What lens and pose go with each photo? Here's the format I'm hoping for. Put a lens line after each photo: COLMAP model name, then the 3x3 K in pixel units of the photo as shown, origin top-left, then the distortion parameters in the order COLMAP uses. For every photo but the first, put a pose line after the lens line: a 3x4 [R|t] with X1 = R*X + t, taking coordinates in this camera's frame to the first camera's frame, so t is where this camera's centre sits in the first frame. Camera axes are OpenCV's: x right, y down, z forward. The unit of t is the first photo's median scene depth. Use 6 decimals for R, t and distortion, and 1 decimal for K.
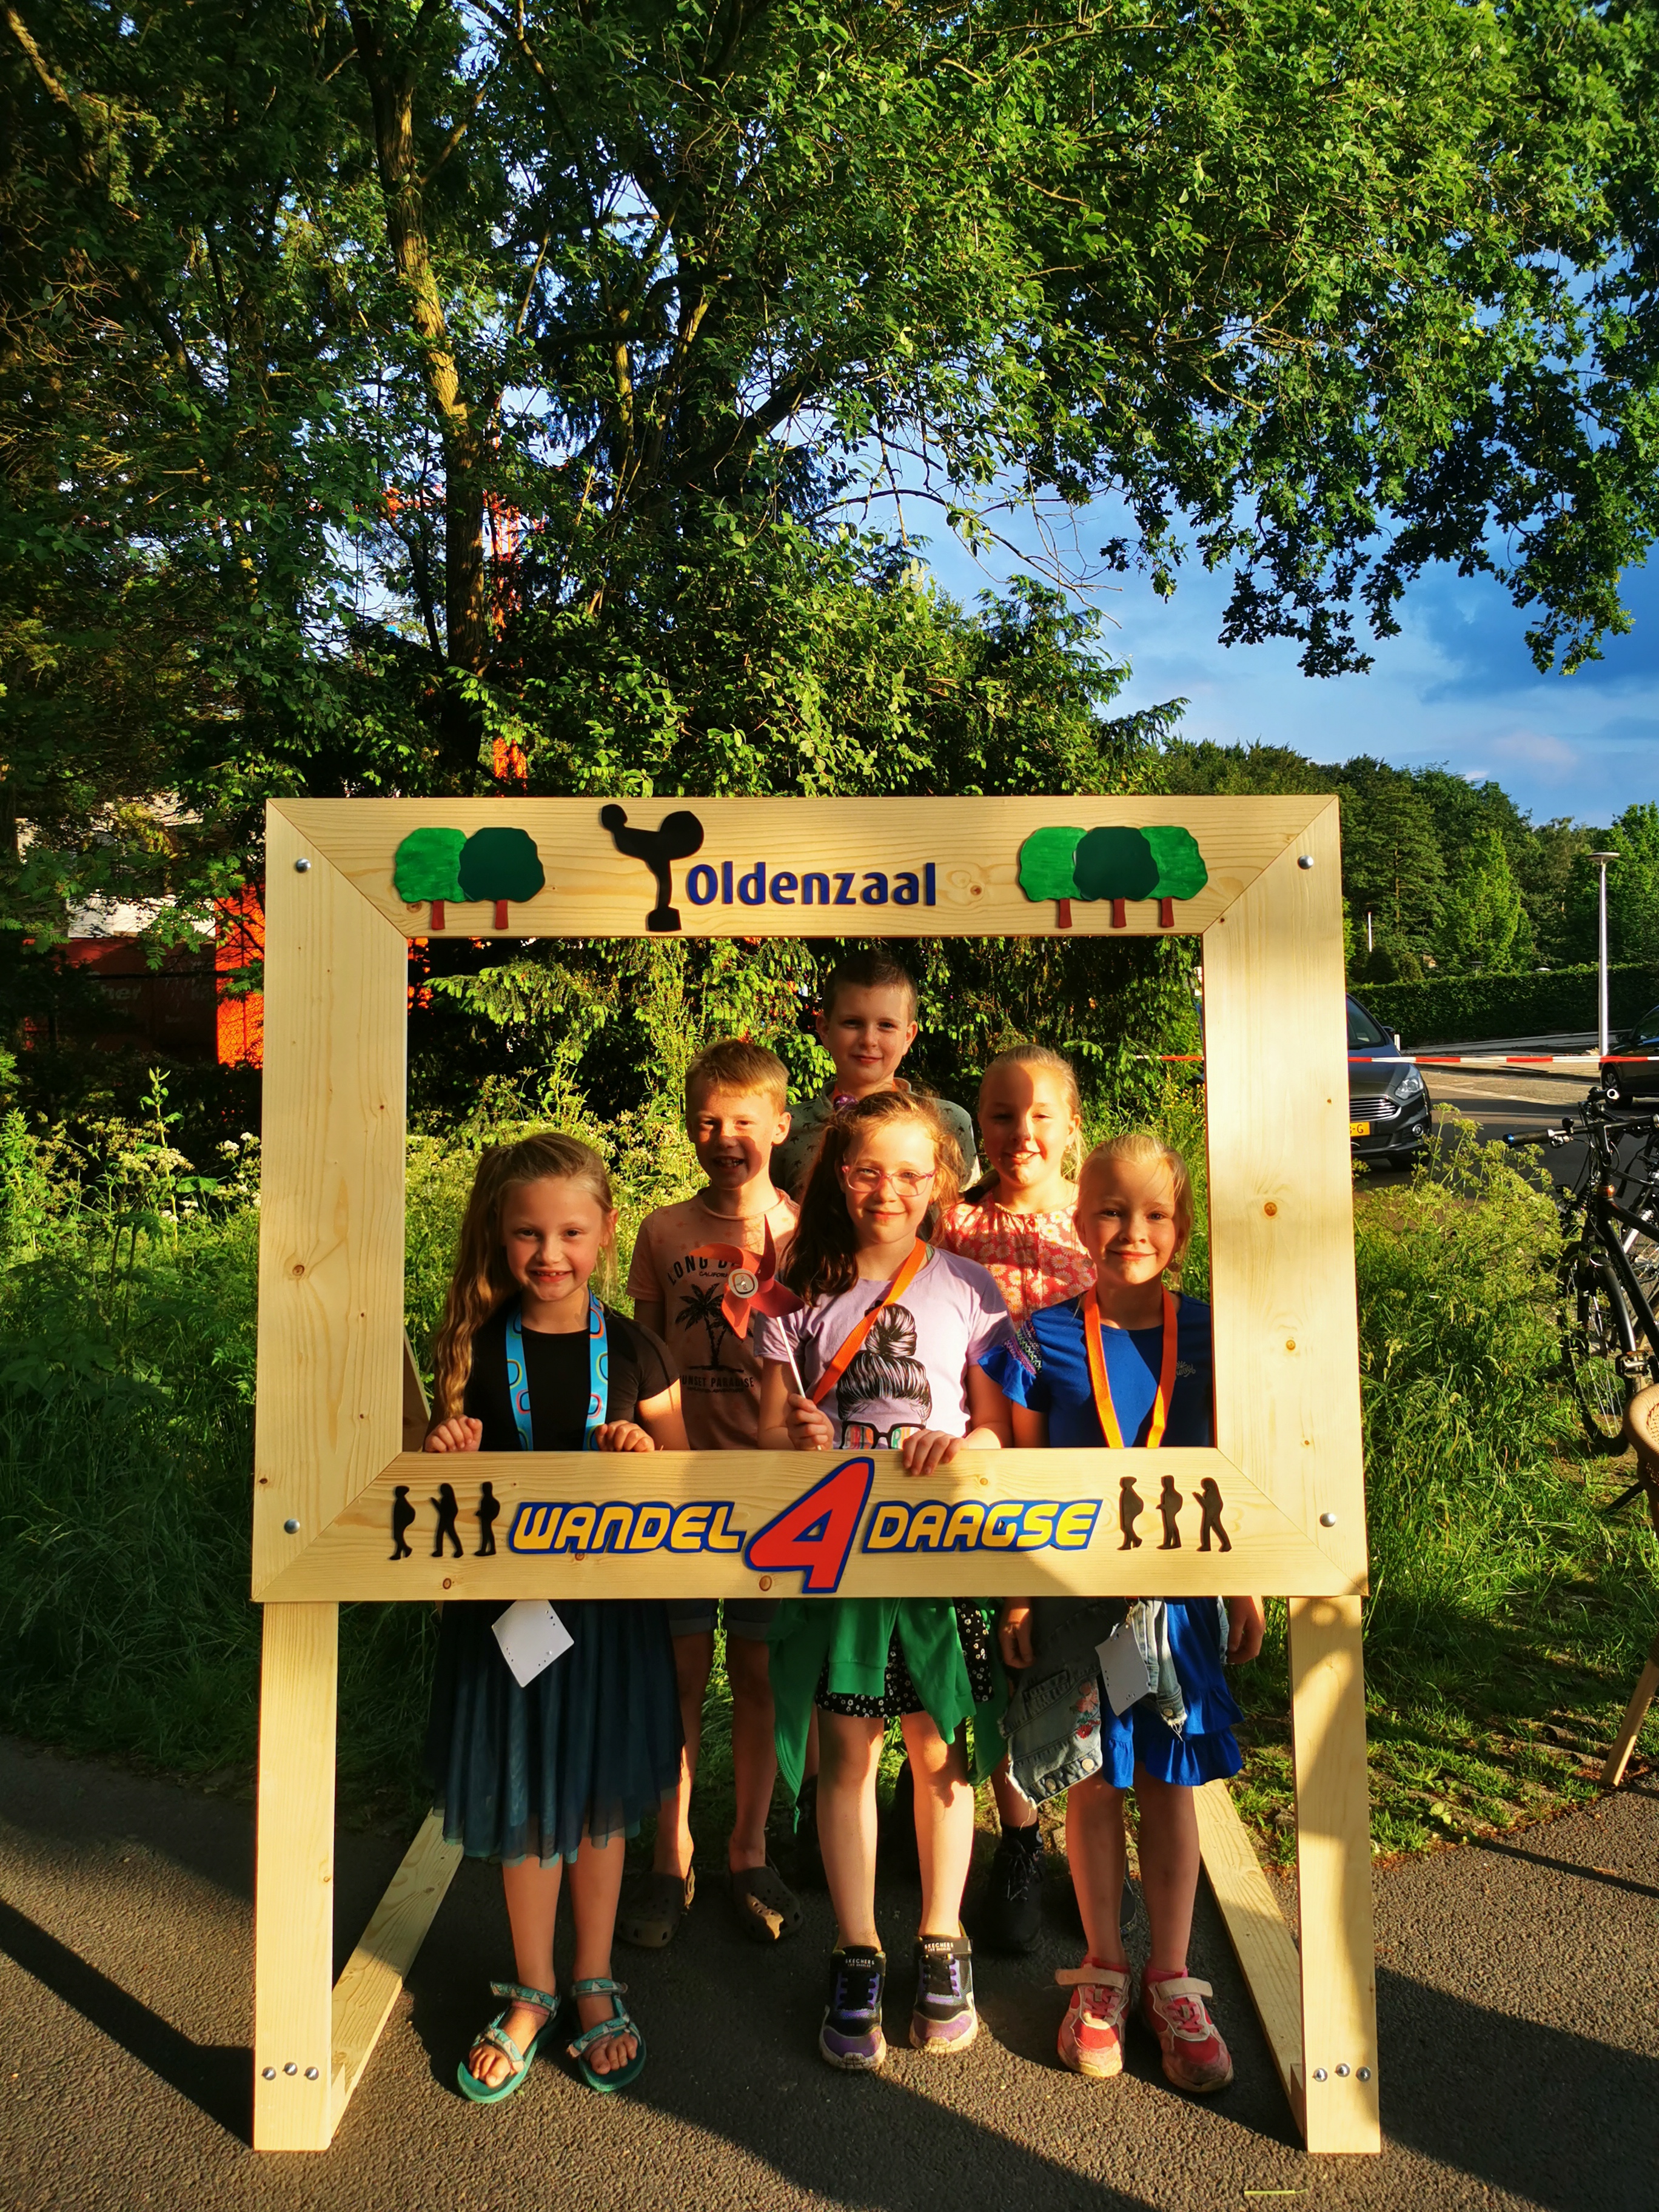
lens RADIAL K [[1810.4, 0, 927.9], [0, 1810.4, 1133.0], [0, 0, 1]] dist [-0.004507, -0.025630]
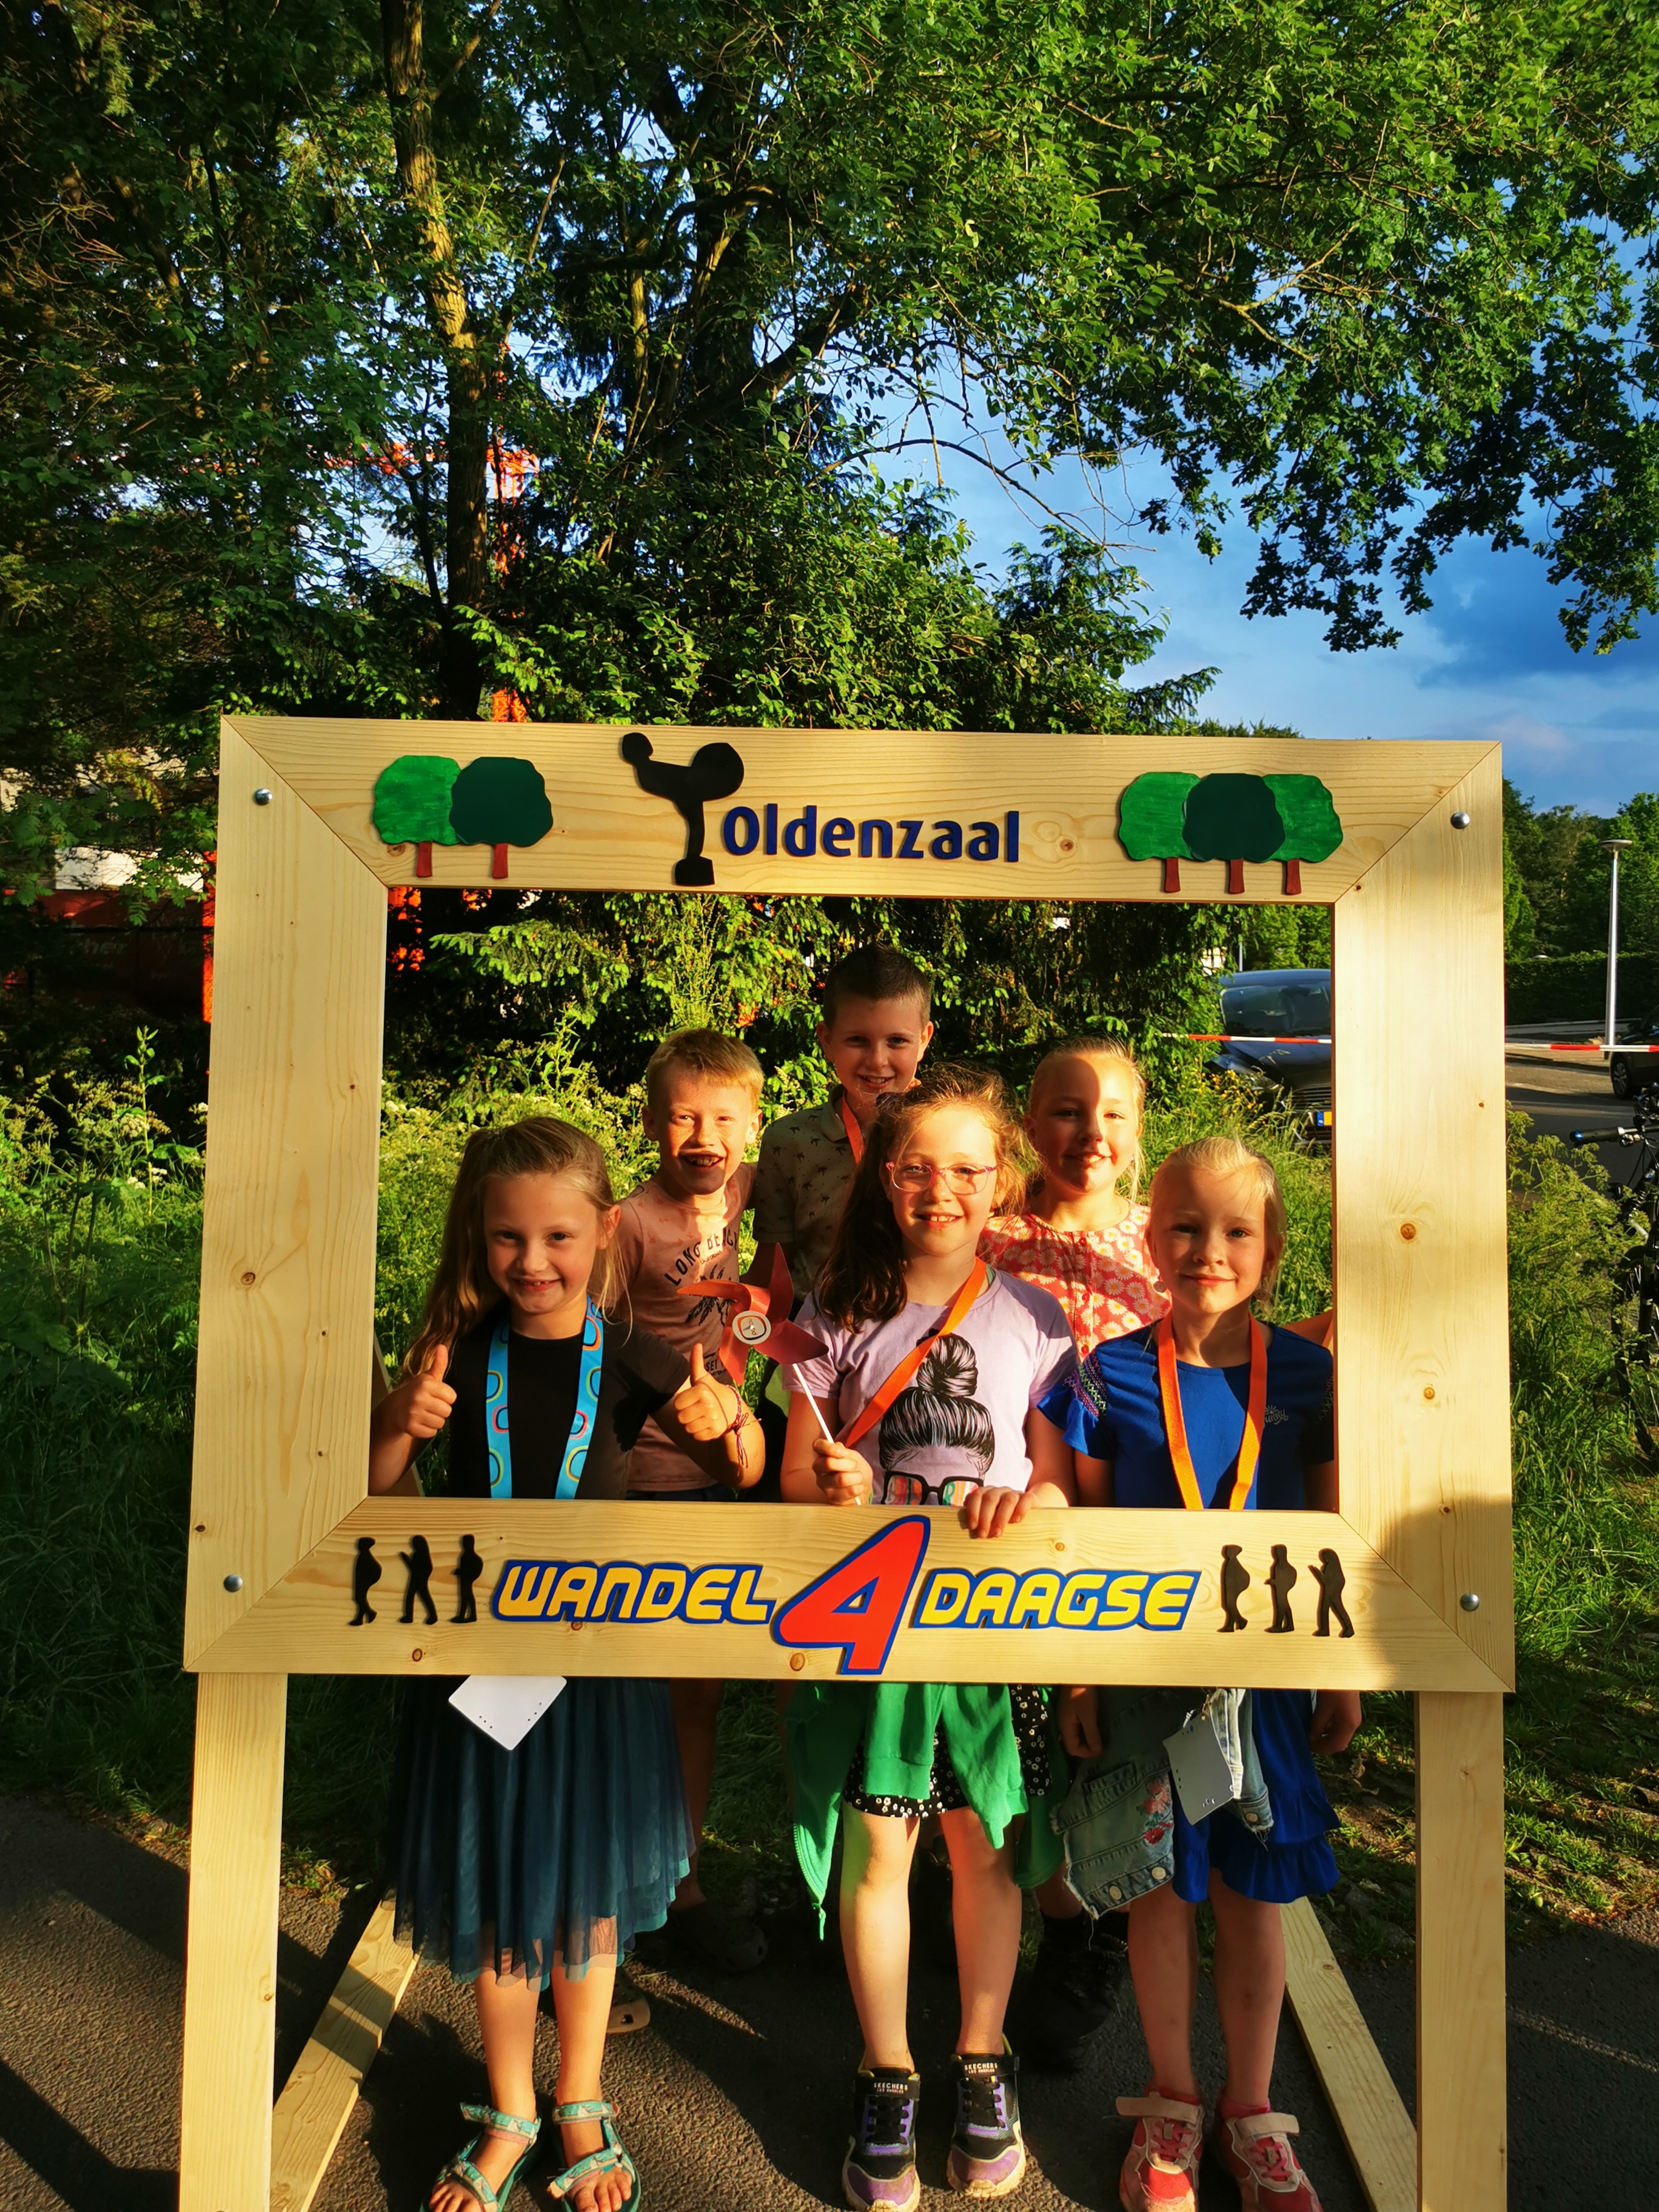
lens RADIAL K [[1793.3, 0, 955.1], [0, 1793.3, 1110.4], [0, 0, 1]] dist [0.000876, -0.018055]
pose [[0.999566, 0.021485, 0.020171, -0.027180], [-0.021548, 0.999764, 0.002884, -0.008349], [-0.020105, -0.003317, 0.999792, 0.115137]]
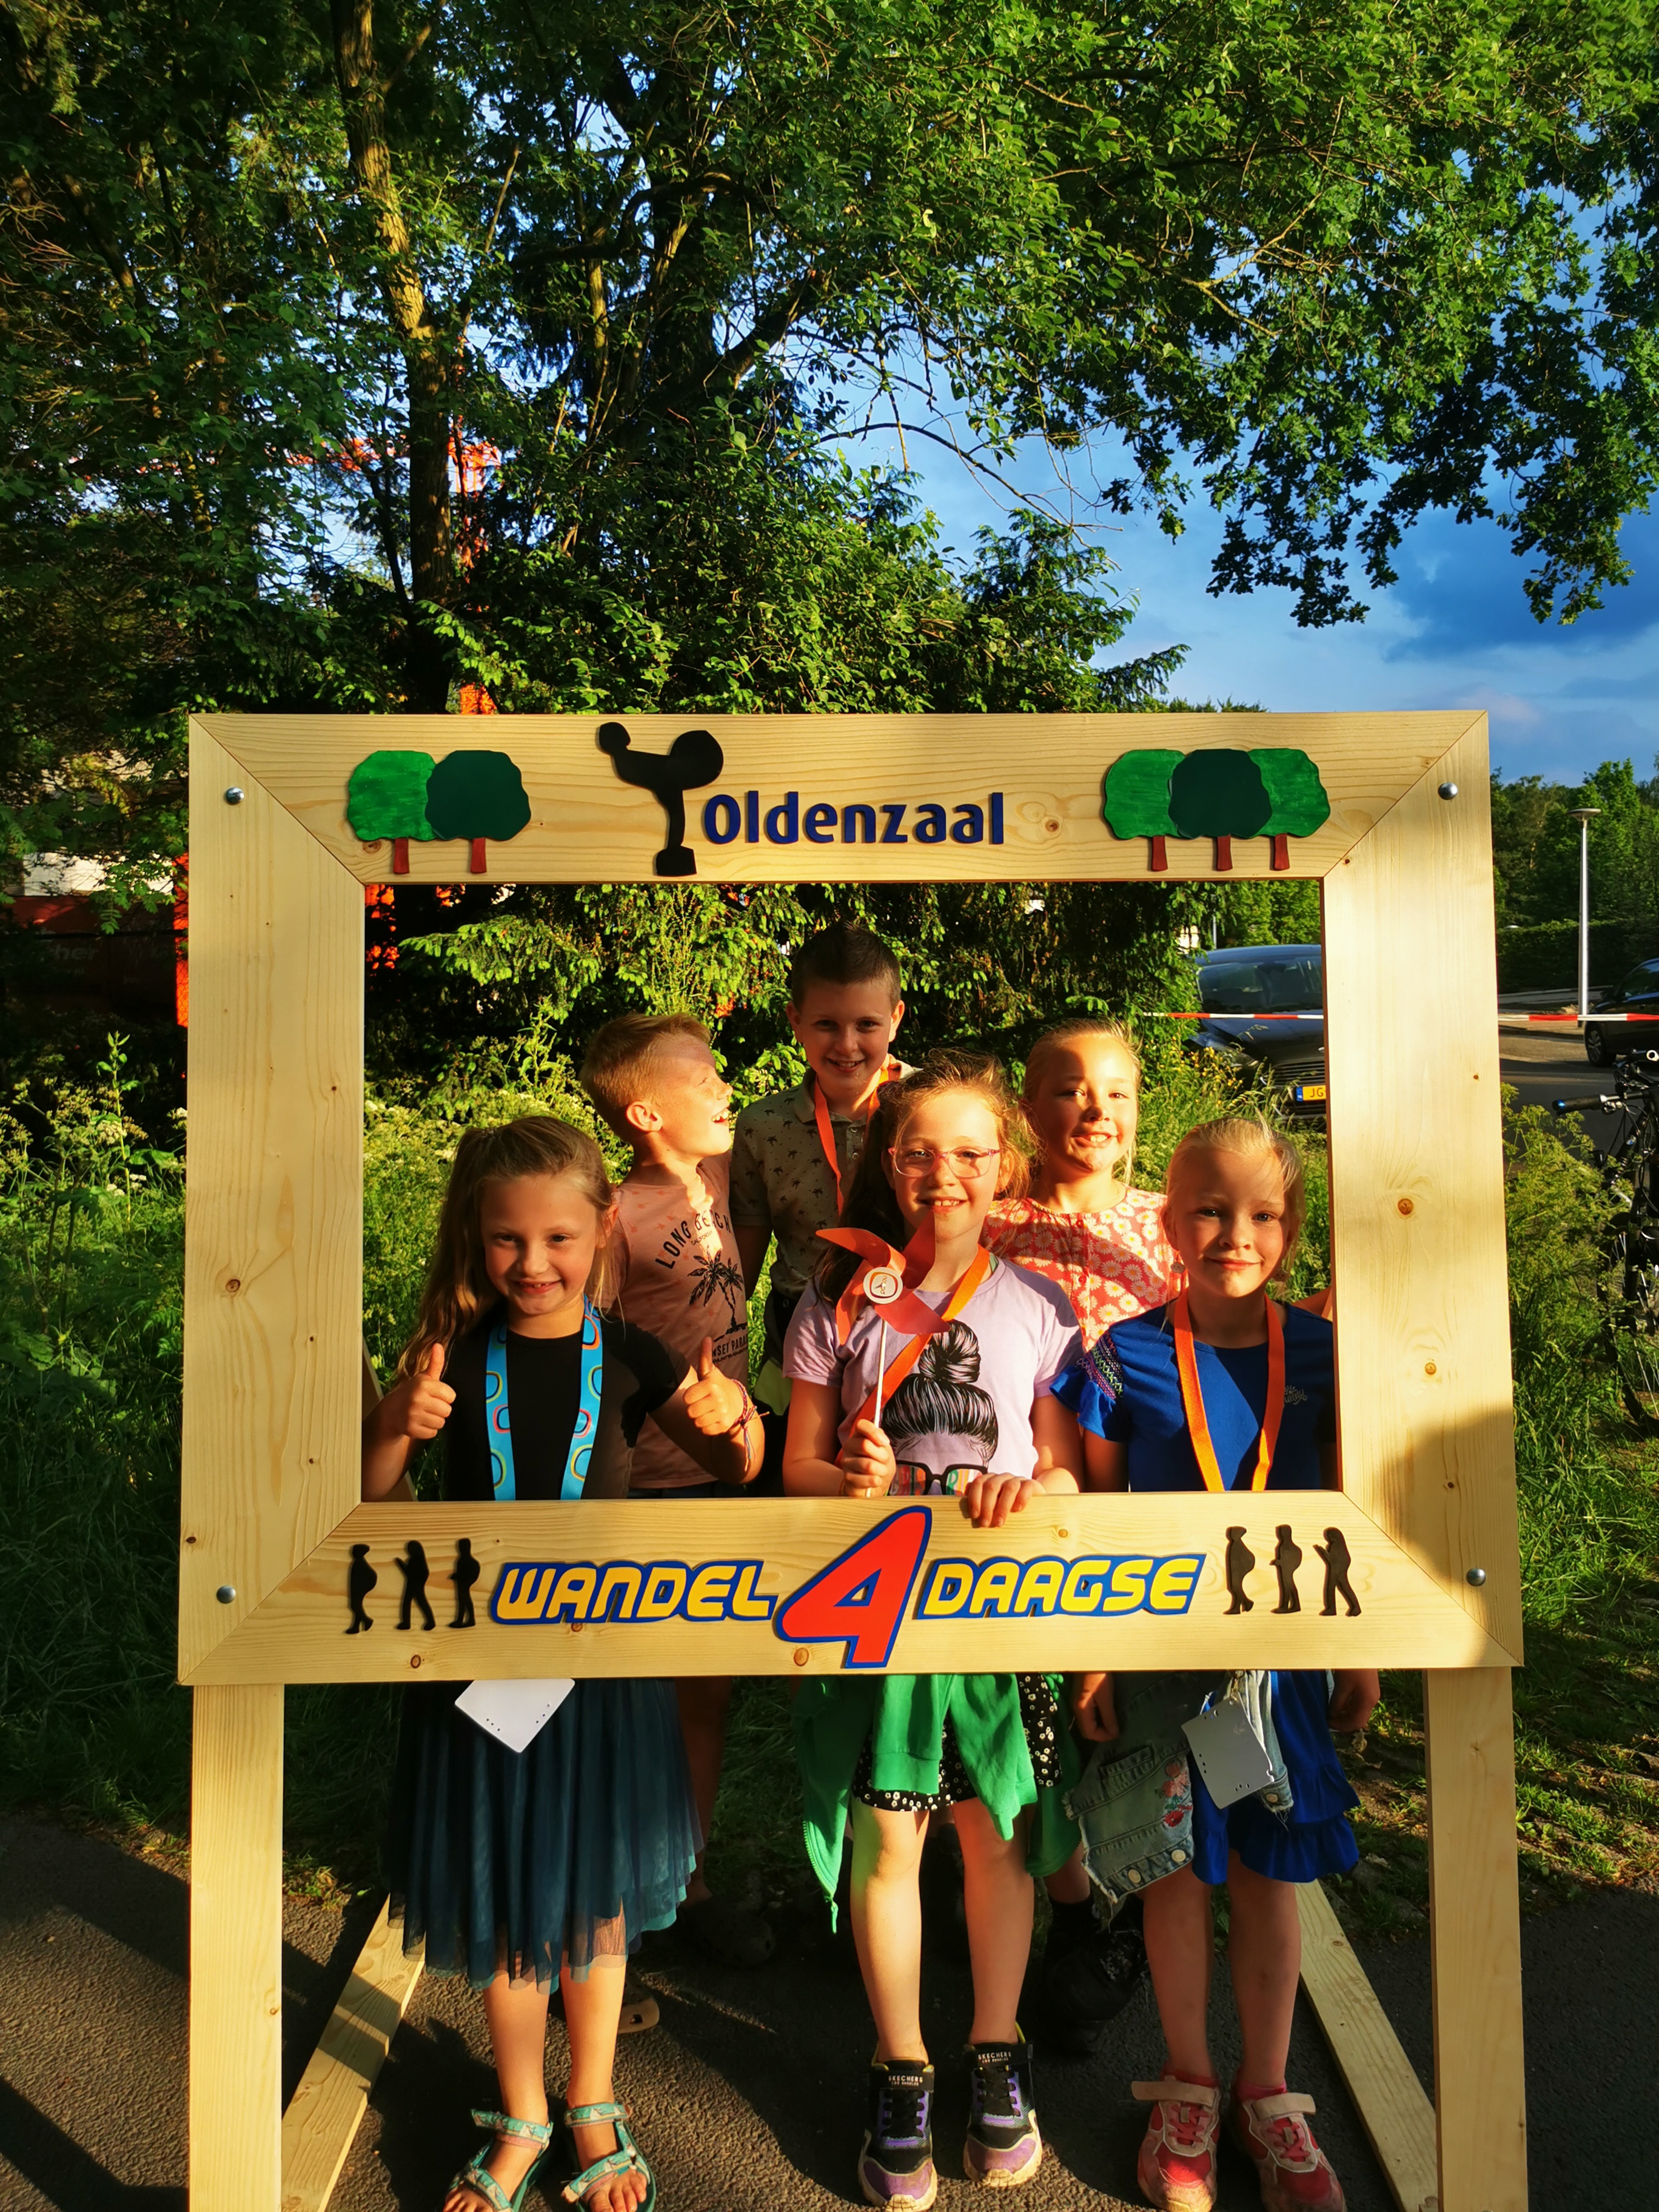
lens RADIAL K [[1787.7, 0, 956.0], [0, 1787.7, 1103.5], [0, 0, 1]] dist [0.001934, -0.020476]
pose [[0.999444, -0.004575, 0.033037, -0.031177], [0.004318, 0.999960, 0.007835, -0.008871], [-0.033071, -0.007688, 0.999423, 0.122766]]
